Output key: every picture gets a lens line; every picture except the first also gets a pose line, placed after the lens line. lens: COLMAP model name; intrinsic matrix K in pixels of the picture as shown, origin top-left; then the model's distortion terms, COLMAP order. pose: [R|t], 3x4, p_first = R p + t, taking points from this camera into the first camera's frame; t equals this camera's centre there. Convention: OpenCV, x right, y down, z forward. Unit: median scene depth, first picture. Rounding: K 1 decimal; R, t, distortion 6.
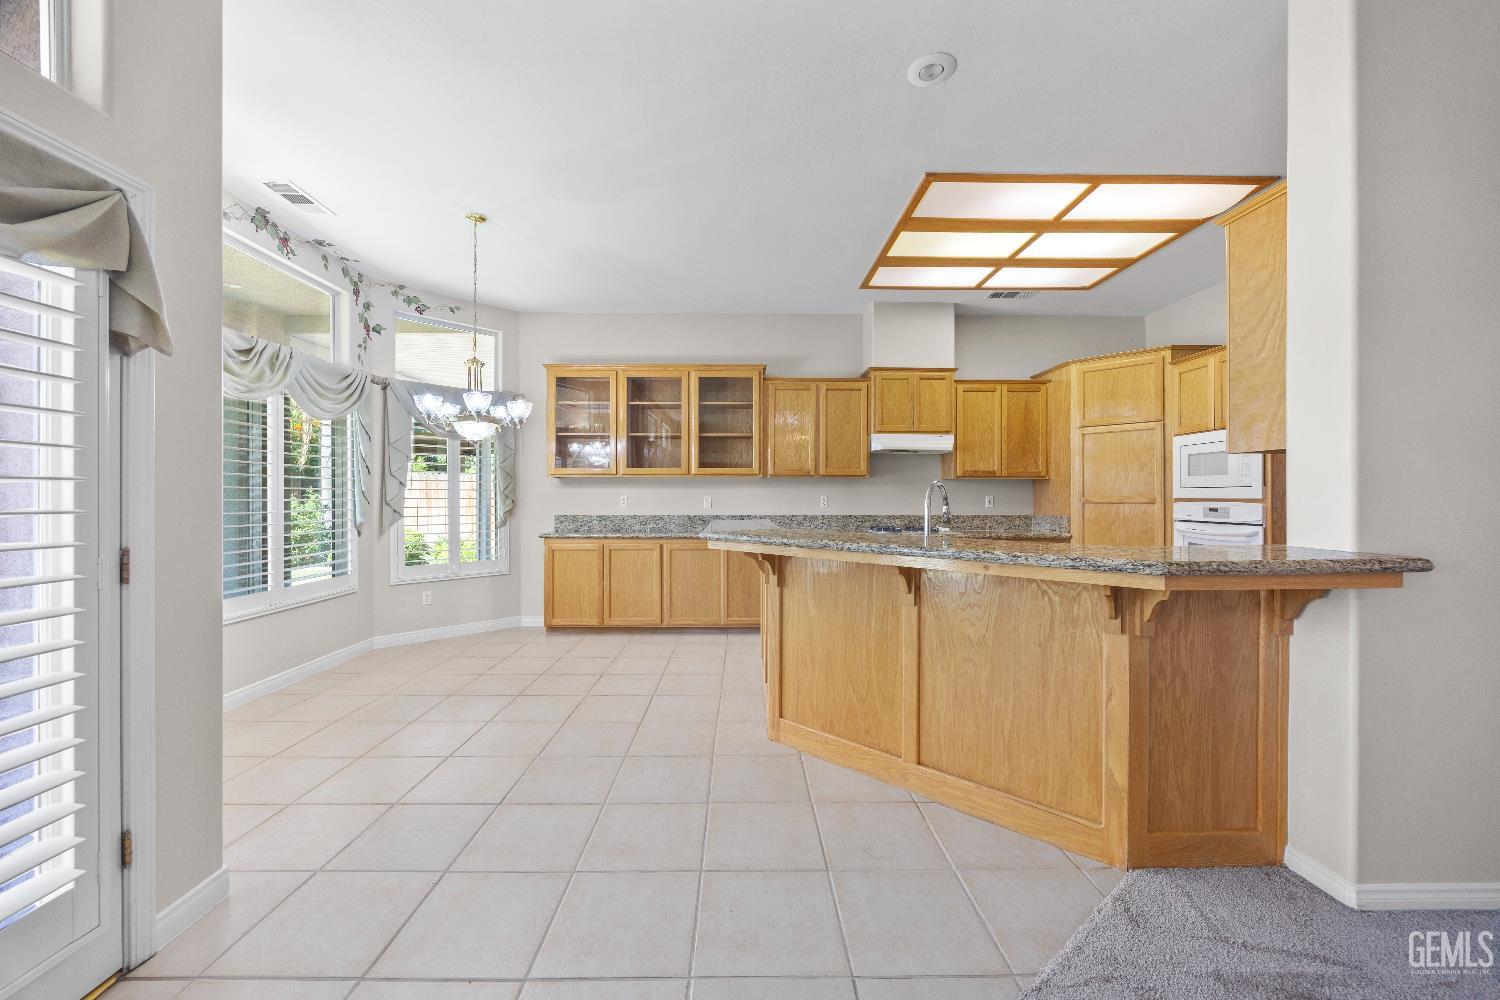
lens RADIAL K [[570.7, 0, 751.7], [0, 570.7, 495.3], [0, 0, 1]] dist [-0.004424, 0.000679]
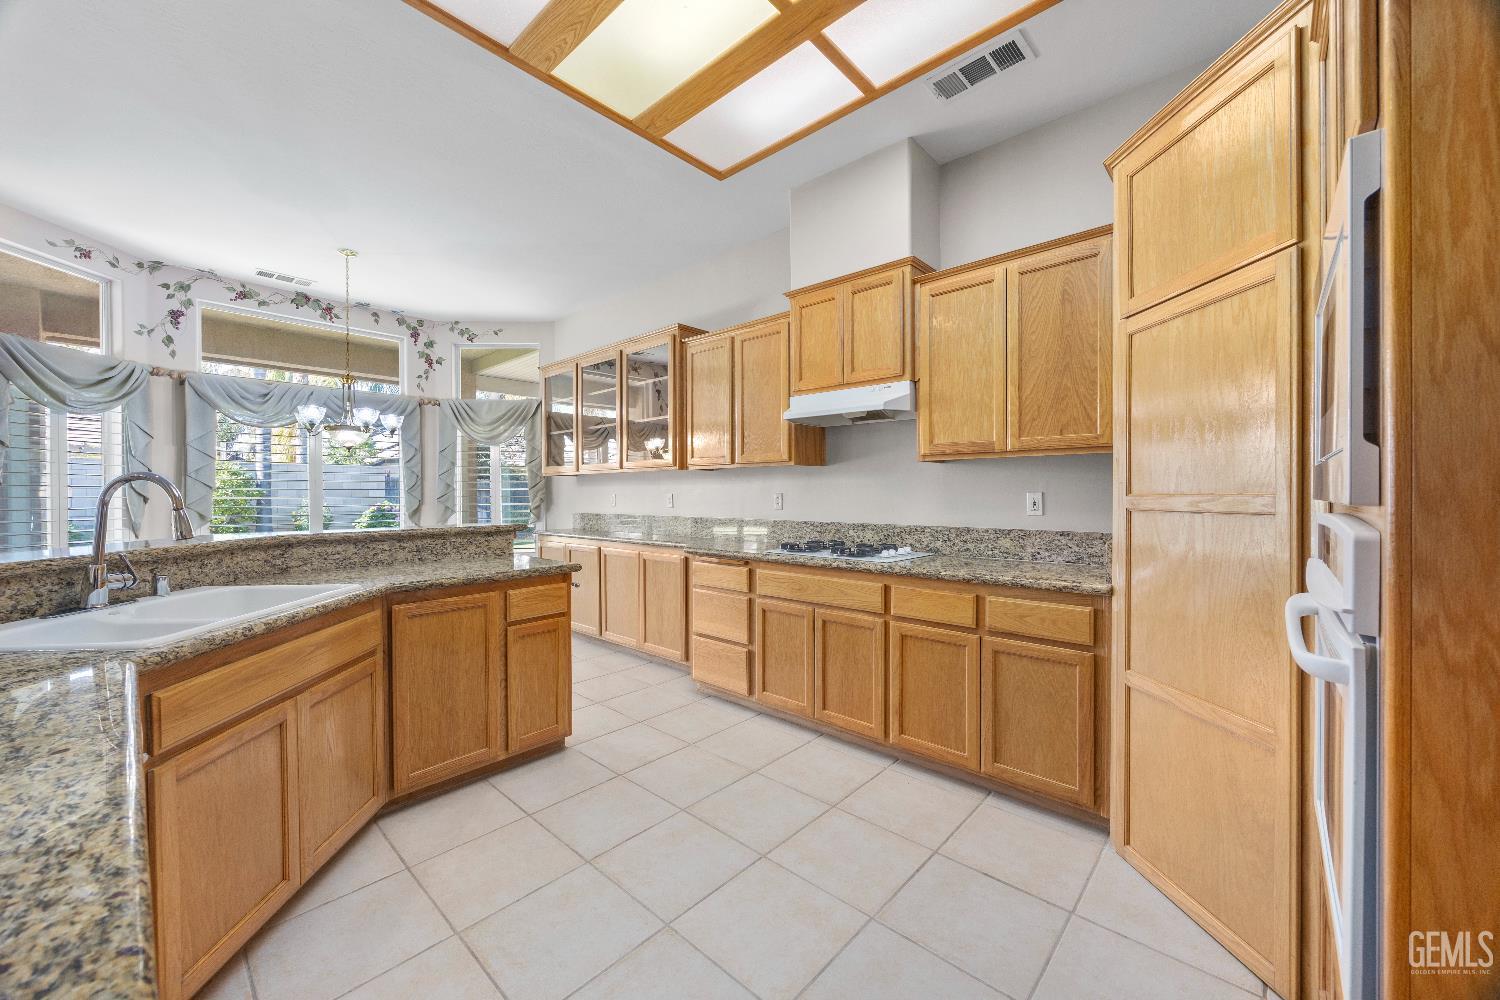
lens RADIAL K [[570.7, 0, 747.5], [0, 570.7, 497.1], [0, 0, 1]] dist [-0.004424, 0.000679]
pose [[0.724395, 0.000954, -0.689385, 0.704275], [0.004827, 0.999968, 0.006456, 0.001693], [0.689368, -0.008004, 0.724367, 0.567958]]
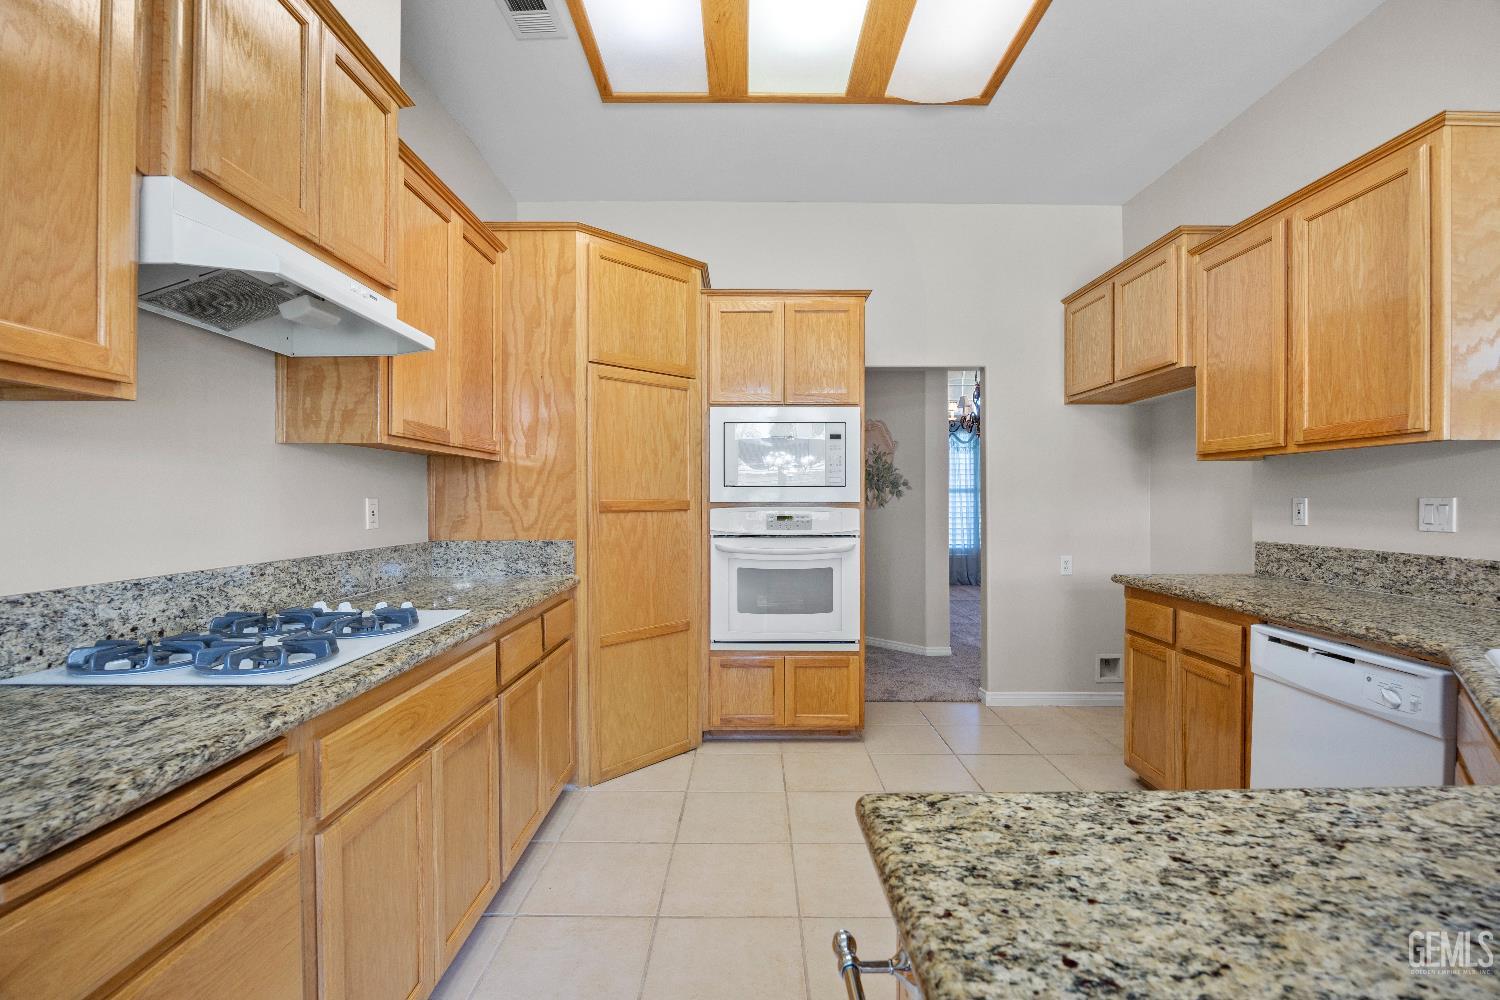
lens RADIAL K [[667.9, 0, 753.2], [0, 667.9, 498.9], [0, 0, 1]] dist [0.001013, 0.000118]
pose [[0.009497, 0.000140, 0.999955, -0.017440], [-0.004262, 0.999991, -0.000099, 0.001489], [-0.999946, -0.004261, 0.009498, 0.911151]]
